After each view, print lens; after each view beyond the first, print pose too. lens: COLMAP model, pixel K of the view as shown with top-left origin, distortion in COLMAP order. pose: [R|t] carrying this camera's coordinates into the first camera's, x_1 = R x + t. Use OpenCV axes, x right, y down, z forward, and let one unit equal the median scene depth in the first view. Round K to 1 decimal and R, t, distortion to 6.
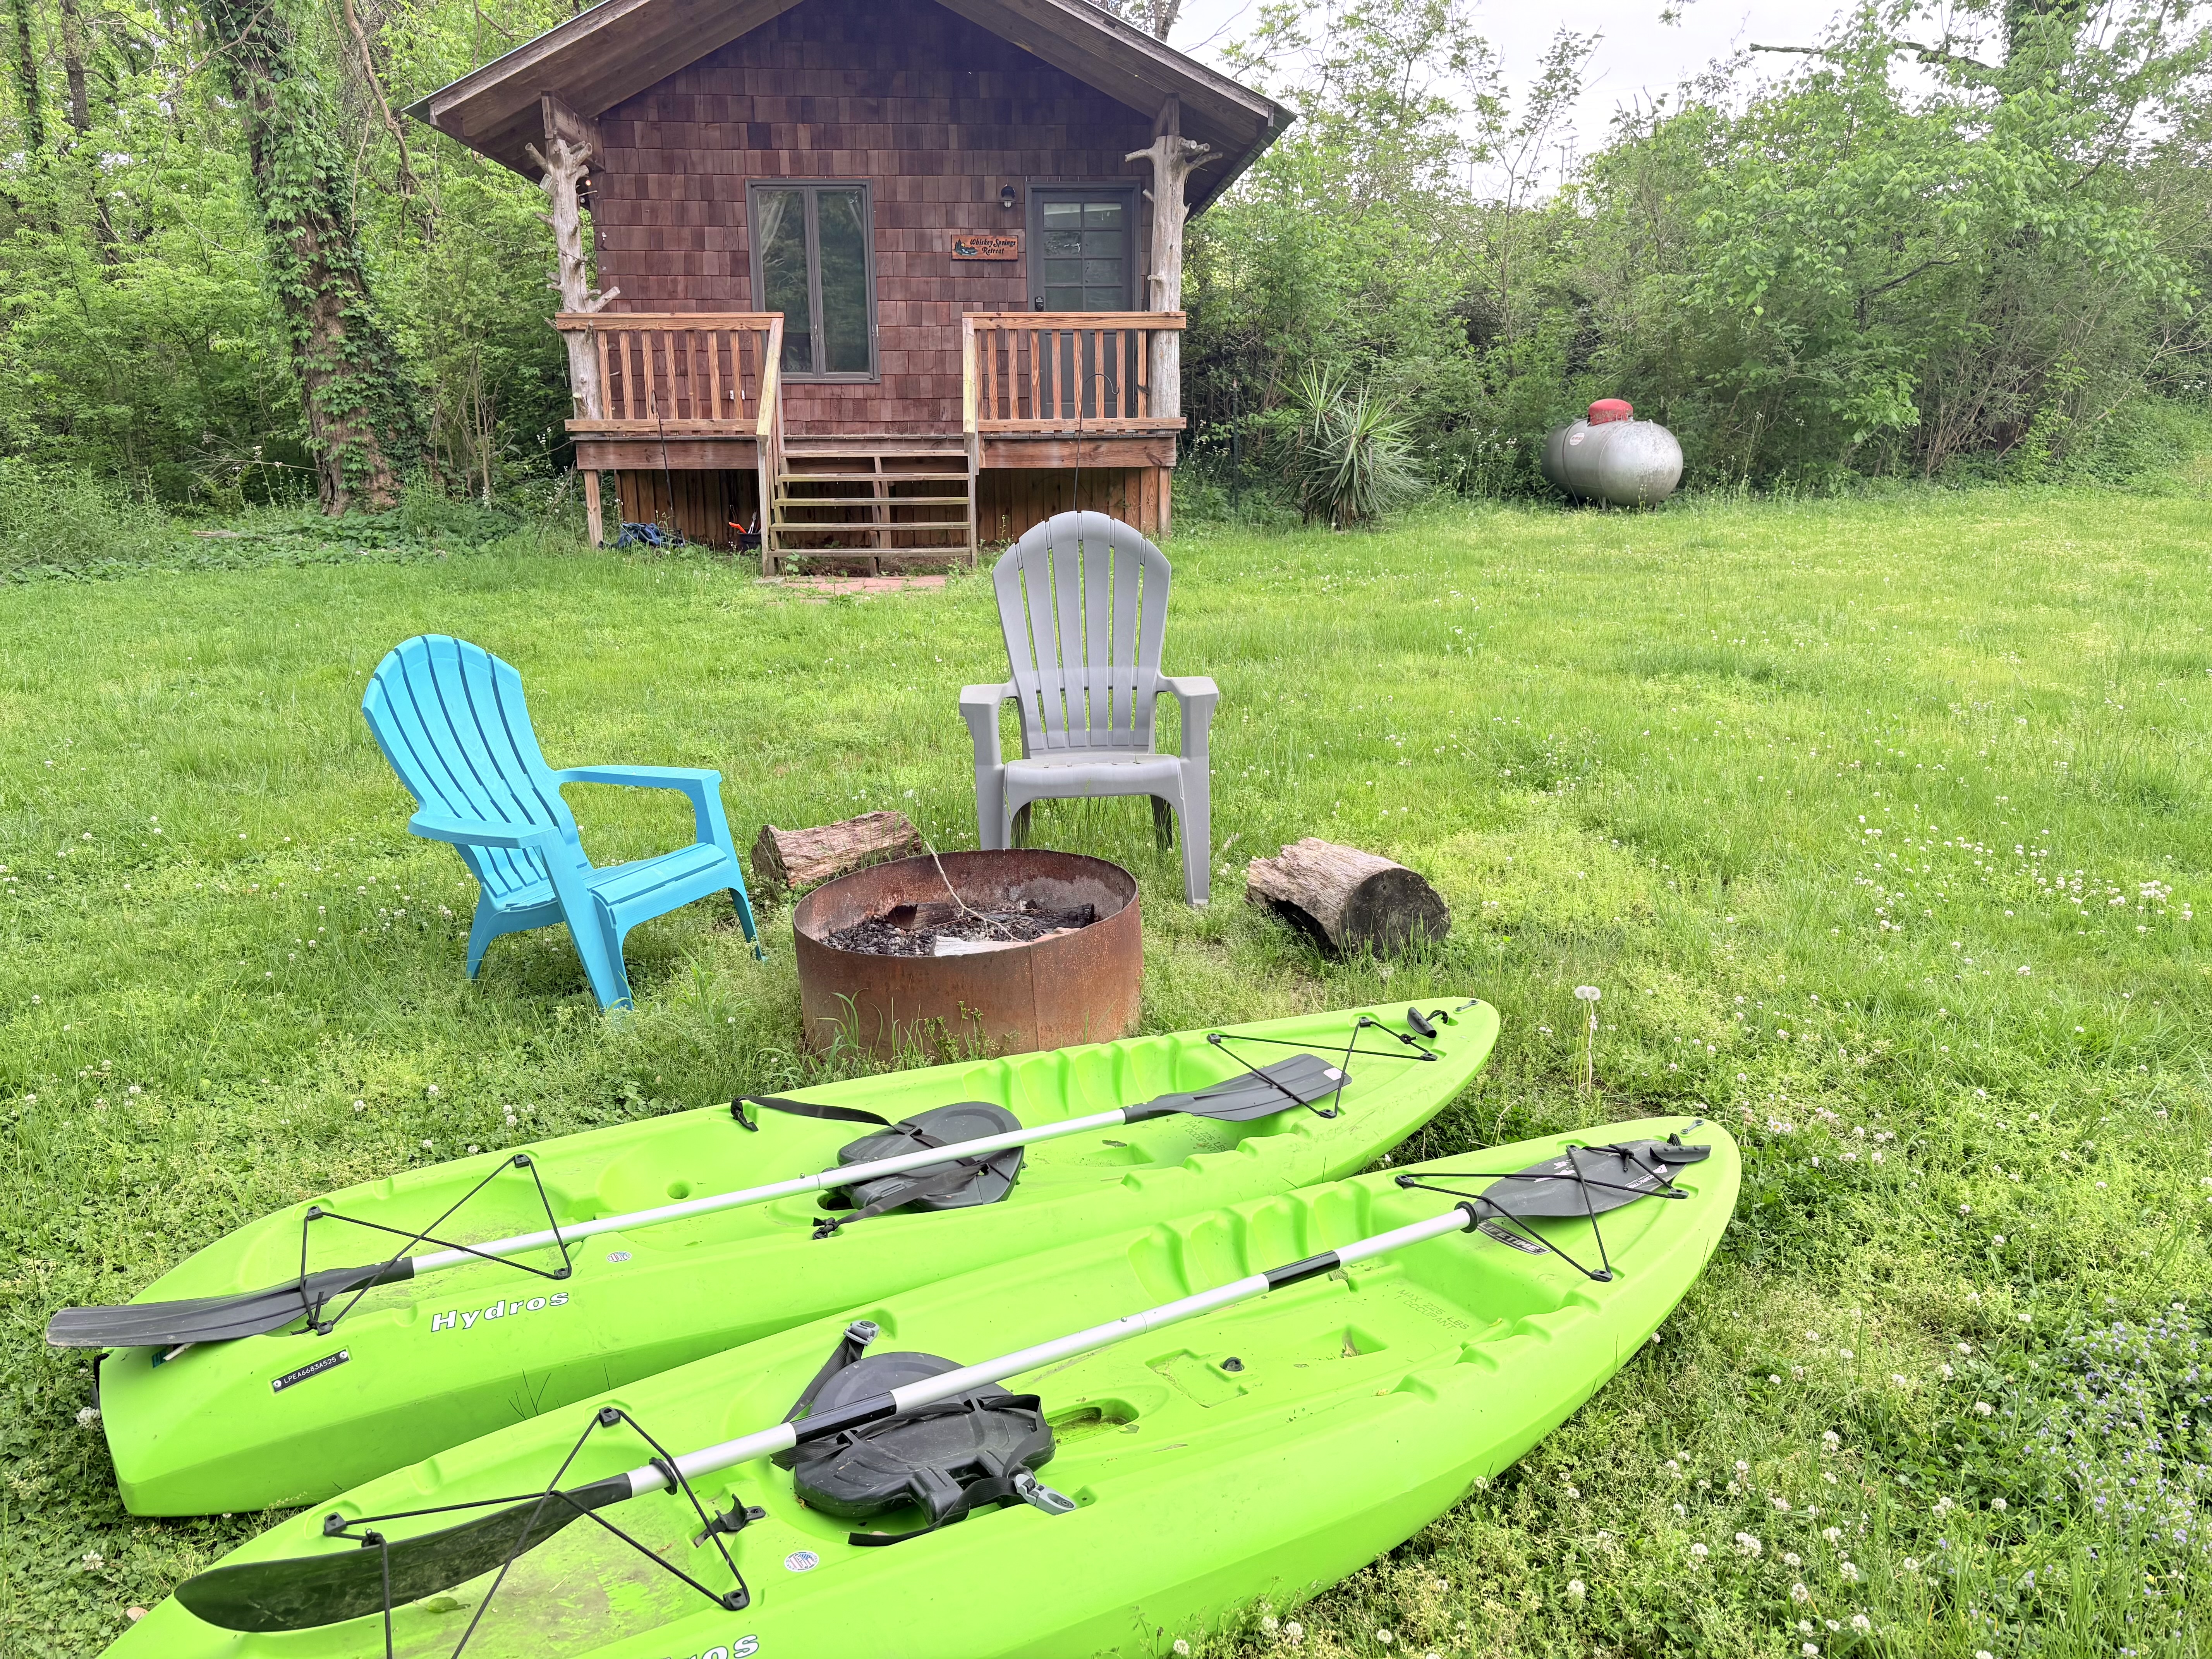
lens RADIAL K [[1680.8, 0, 1104.2], [0, 1680.8, 846.0], [0, 0, 1]] dist [0.047704, -0.044337]
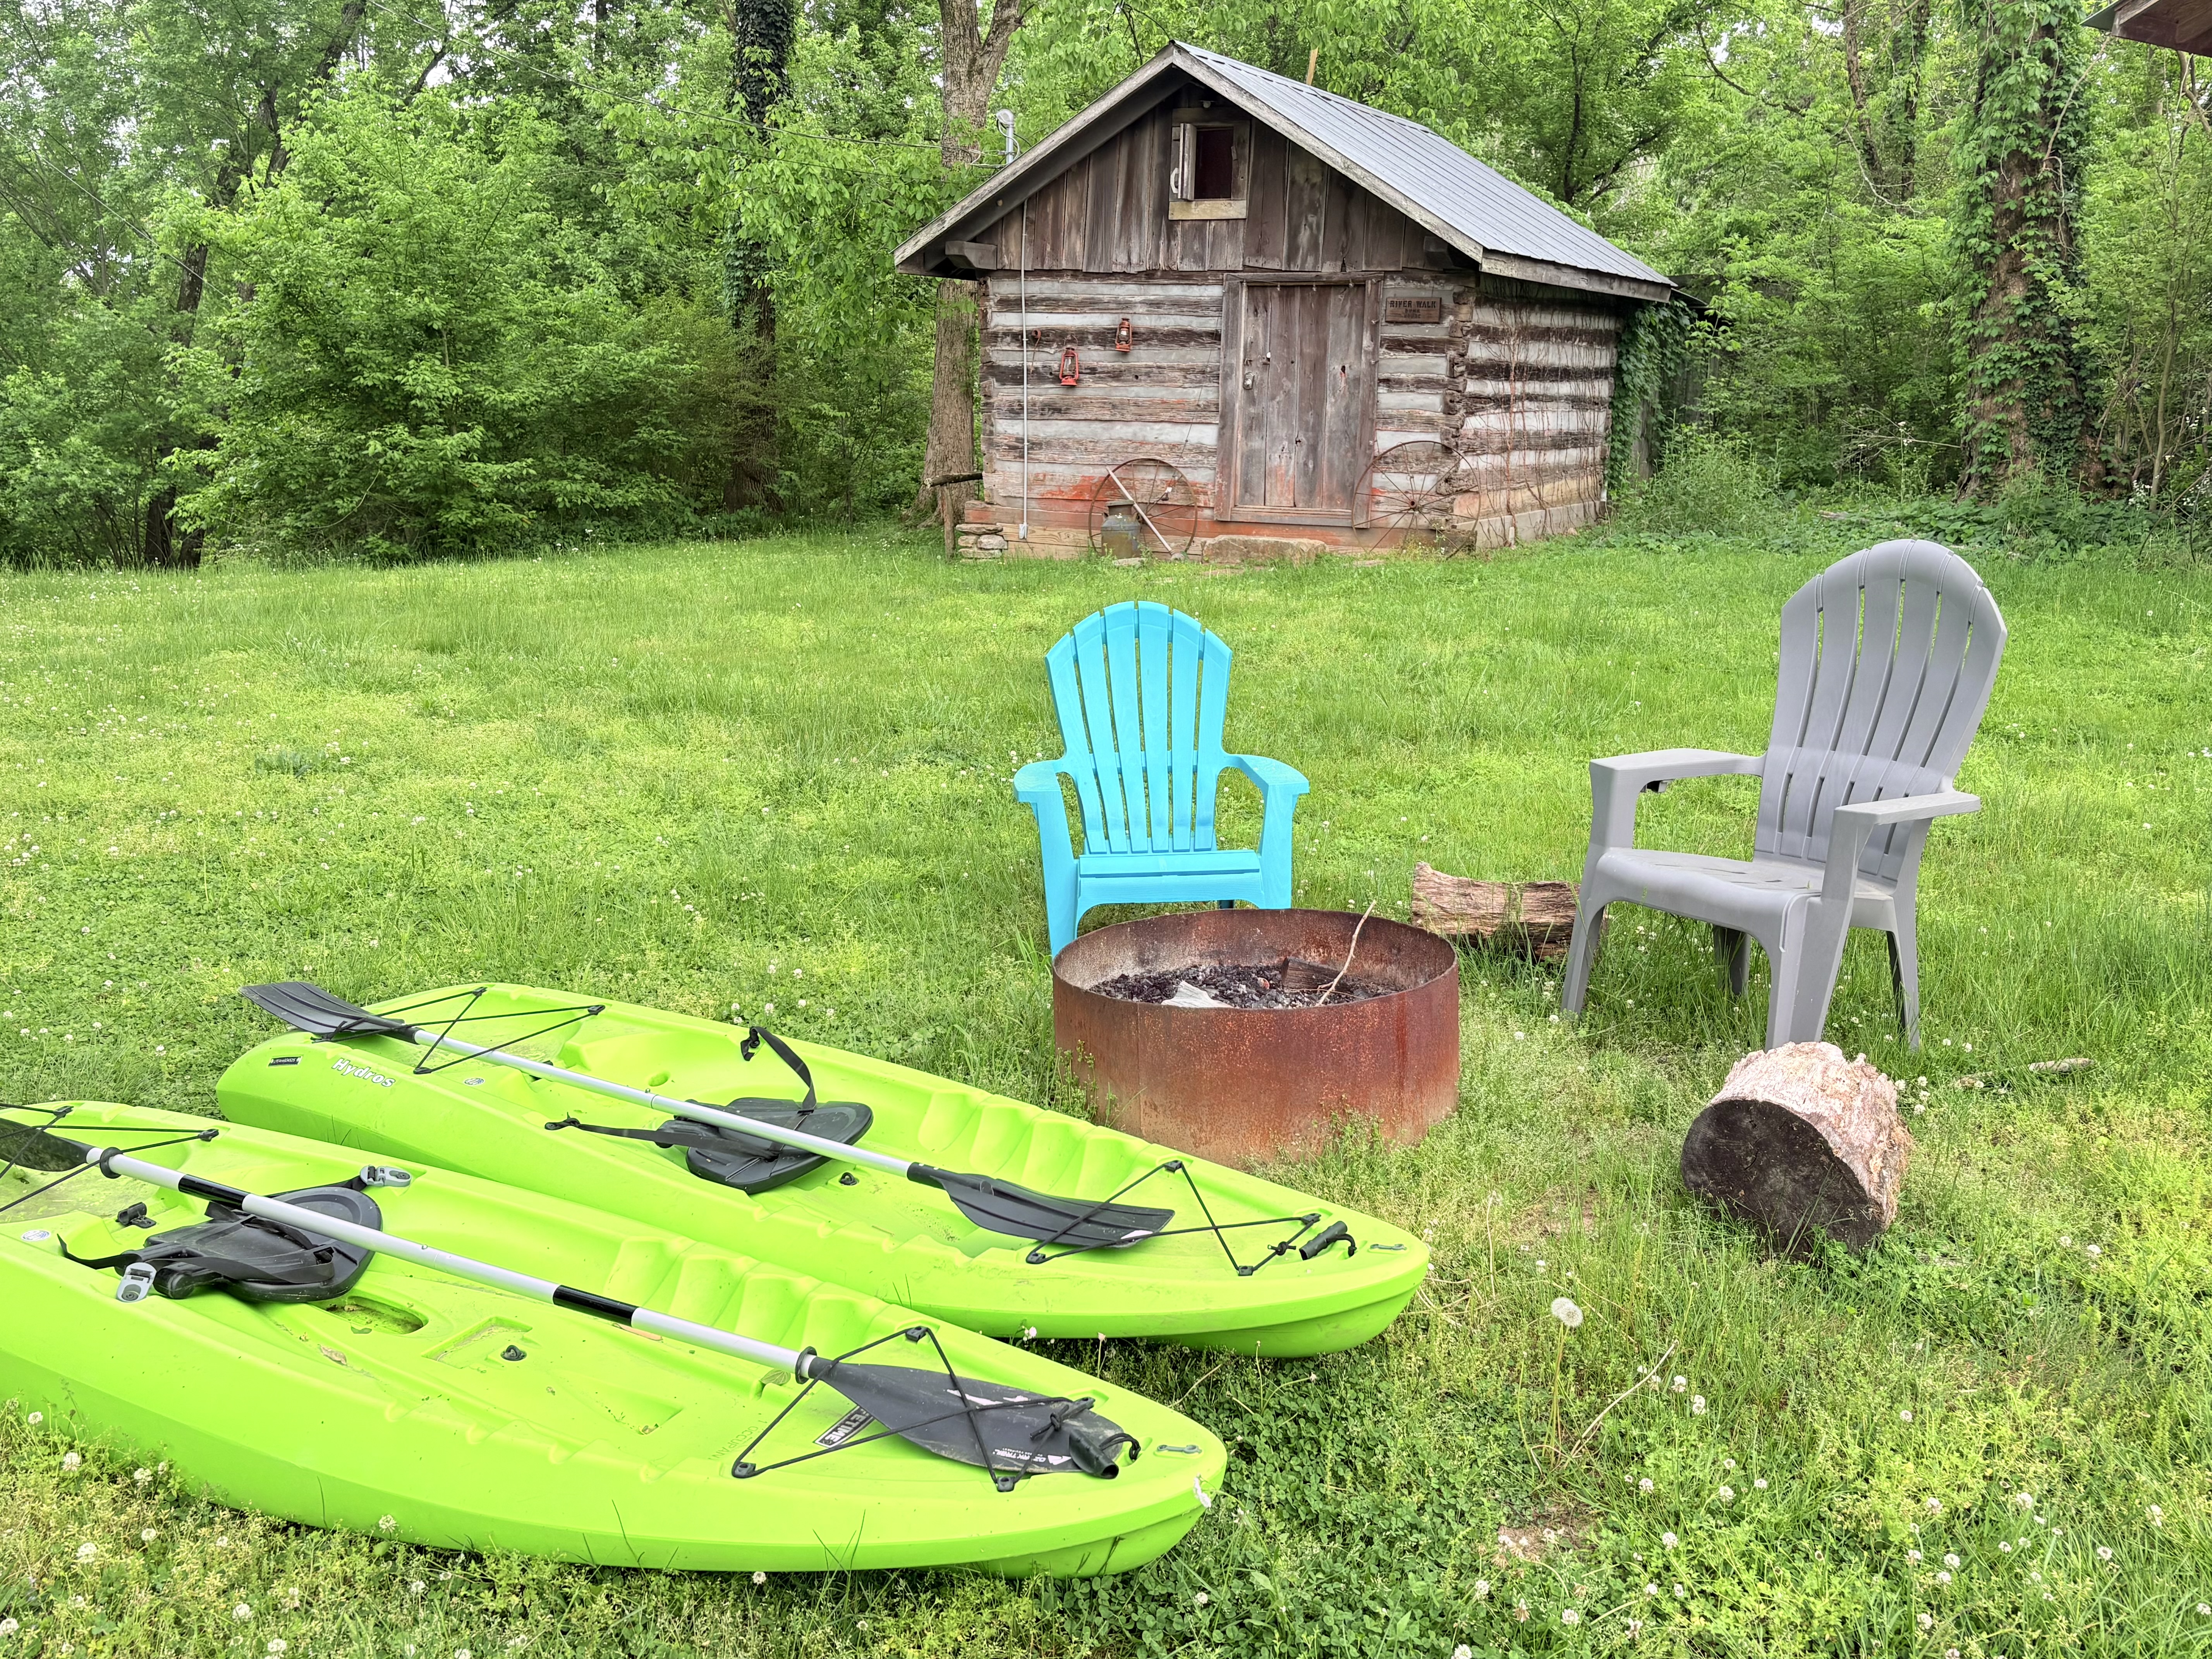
lens RADIAL K [[1988.6, 0, 1096.5], [0, 1988.6, 827.9], [0, 0, 1]] dist [0.079918, -0.071193]
pose [[0.513942, 0.204128, -0.833184, 0.217557], [-0.230021, 0.968499, 0.095393, -0.034236], [0.826410, 0.142623, 0.544706, 0.110081]]
